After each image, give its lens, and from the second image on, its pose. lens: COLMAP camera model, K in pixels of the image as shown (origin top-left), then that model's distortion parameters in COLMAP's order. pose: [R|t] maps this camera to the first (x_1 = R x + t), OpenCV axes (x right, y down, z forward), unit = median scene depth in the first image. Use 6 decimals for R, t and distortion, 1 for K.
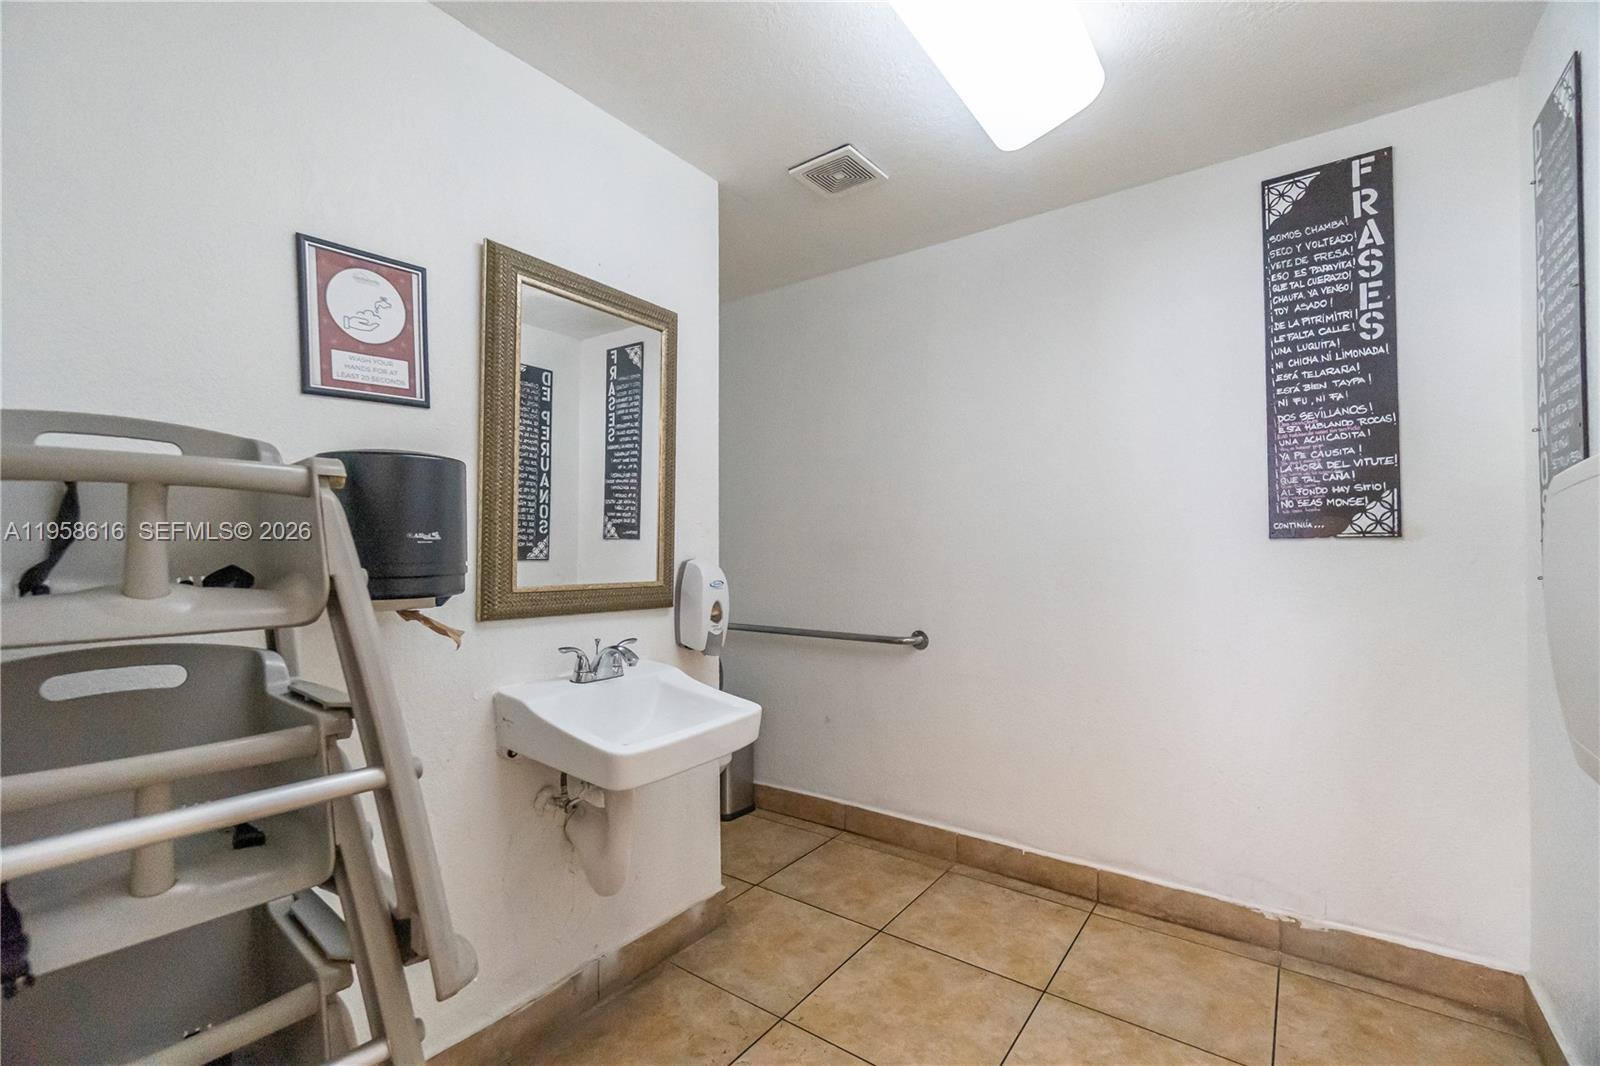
lens RADIAL K [[680.3, 0, 801.1], [0, 680.3, 527.1], [0, 0, 1]] dist [0.000078, 0.000238]
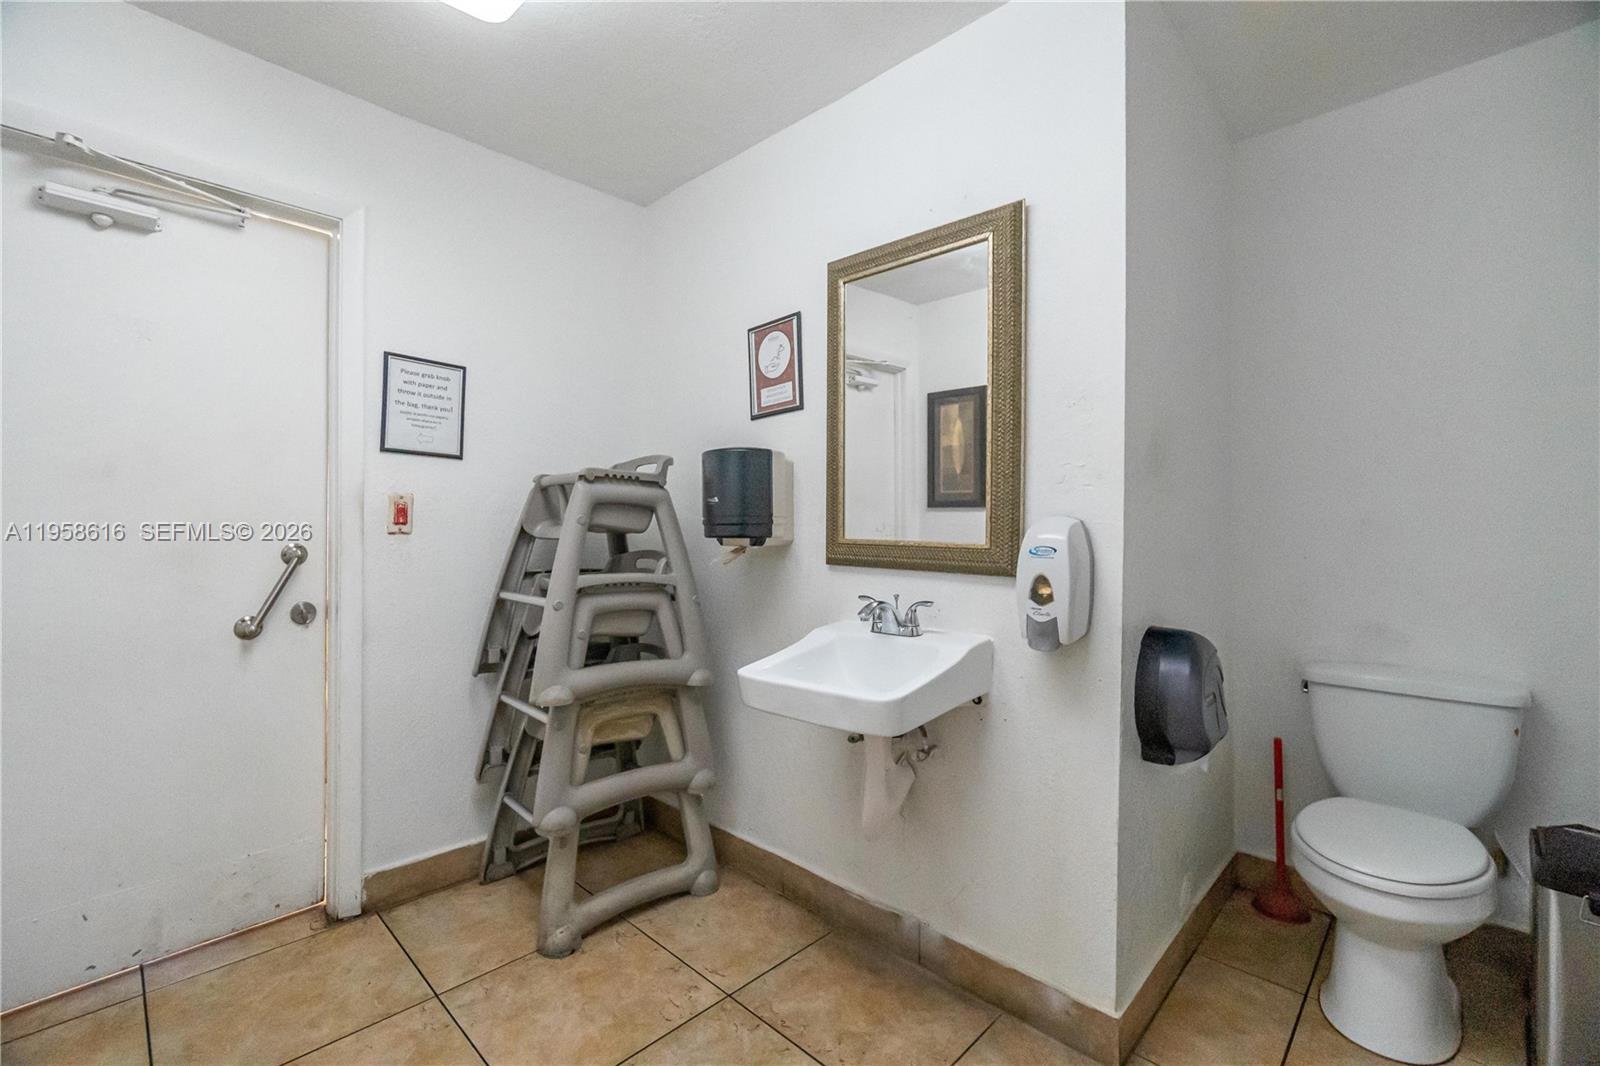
lens RADIAL K [[680.3, 0, 801.1], [0, 680.3, 527.1], [0, 0, 1]] dist [0.000078, 0.000238]
pose [[-0.122939, -0.007454, -0.992386, 0.789745], [0.021808, 0.999710, -0.010211, 0.078398], [0.992175, -0.022897, -0.122741, 1.079031]]
